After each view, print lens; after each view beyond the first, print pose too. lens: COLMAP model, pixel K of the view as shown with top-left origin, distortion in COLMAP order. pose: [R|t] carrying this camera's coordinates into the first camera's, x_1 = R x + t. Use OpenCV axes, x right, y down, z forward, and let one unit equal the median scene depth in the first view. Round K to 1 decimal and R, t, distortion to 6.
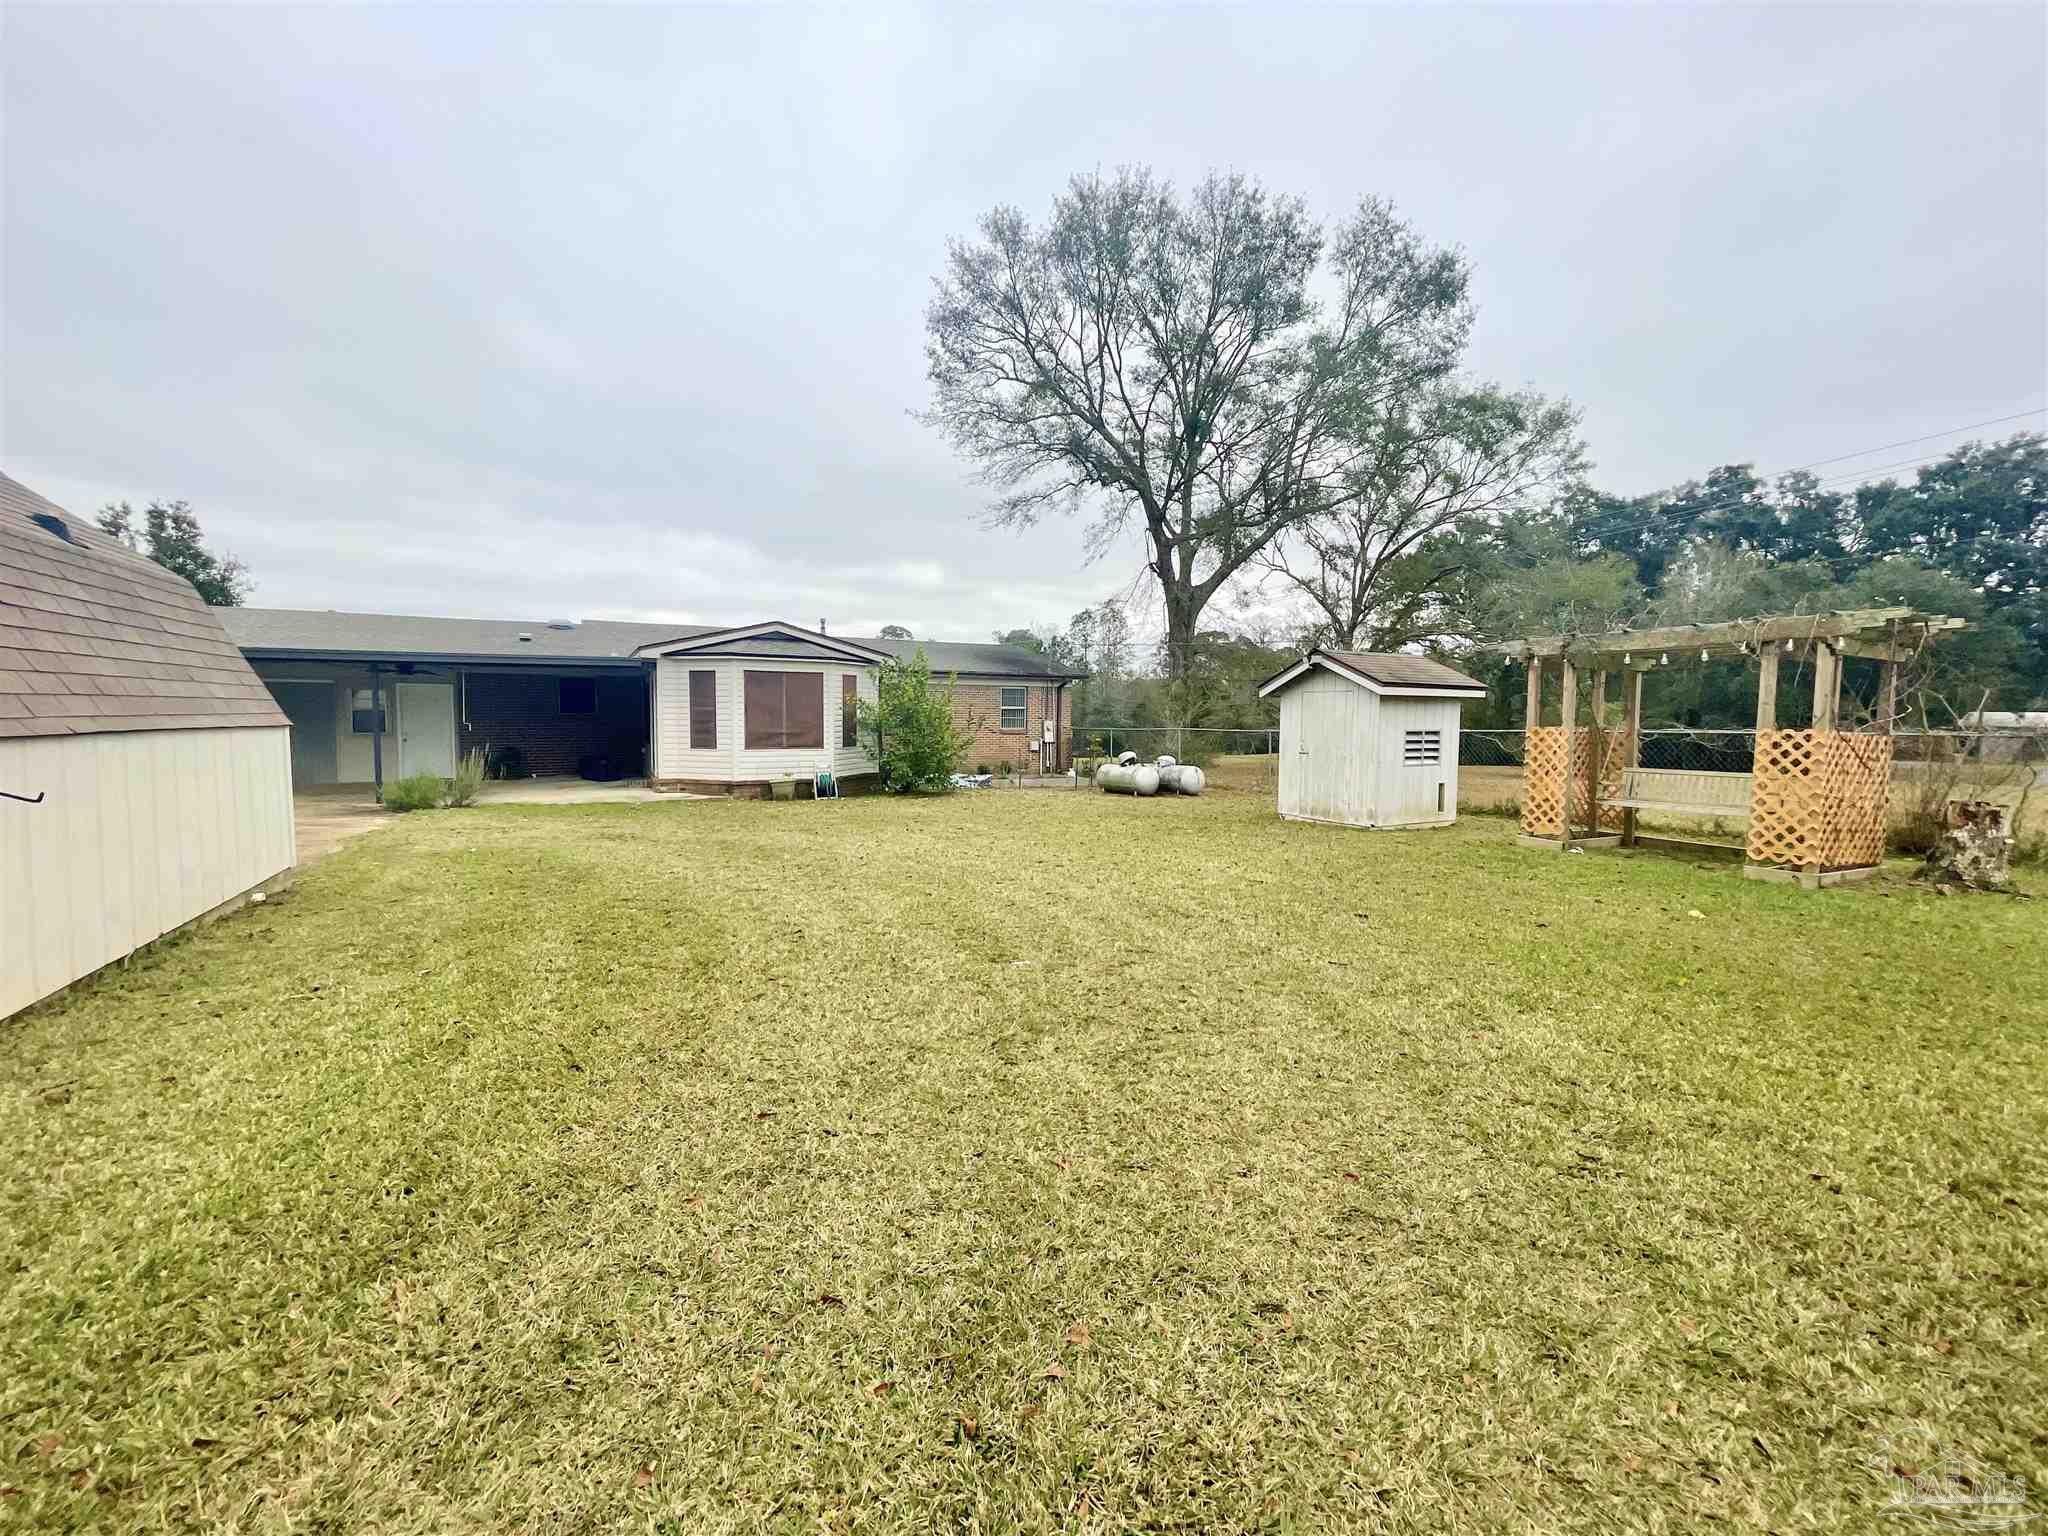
lens RADIAL K [[839.5, 0, 1022.8], [0, 839.5, 768.8], [0, 0, 1]] dist [0.001374, 0.000881]
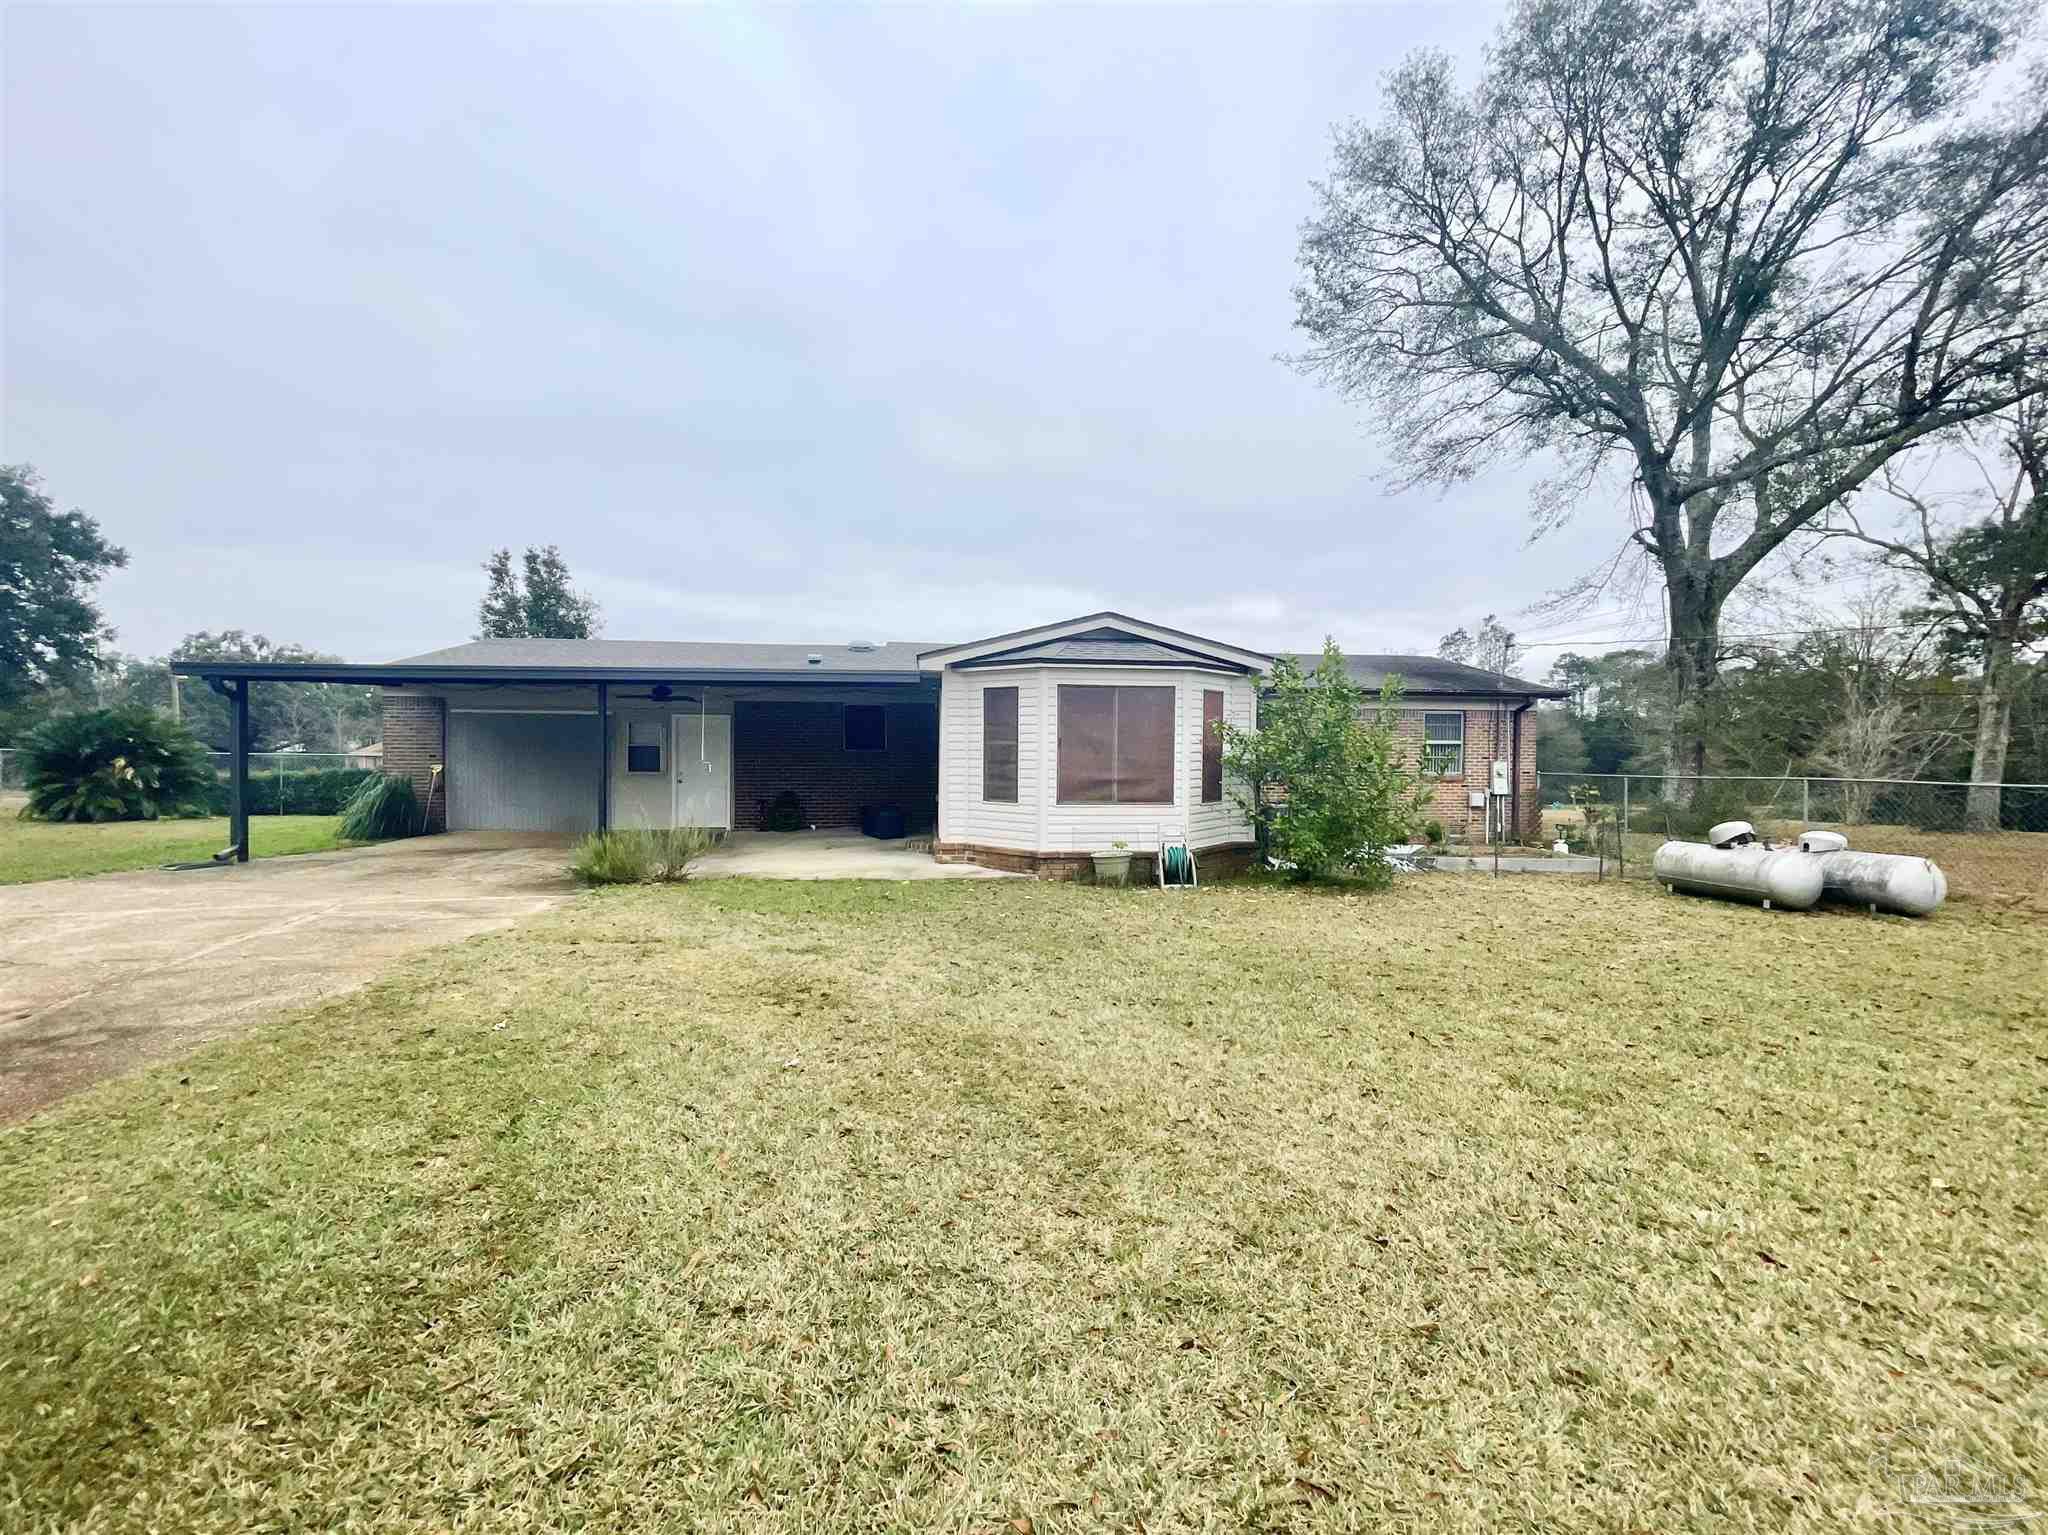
lens RADIAL K [[839.5, 0, 1022.4], [0, 839.5, 767.1], [0, 0, 1]] dist [0.001374, 0.000881]
pose [[0.930654, 0.008657, -0.365798, -0.101426], [-0.026152, 0.998737, -0.042899, -0.020270], [0.364965, 0.049491, 0.929705, 0.330648]]
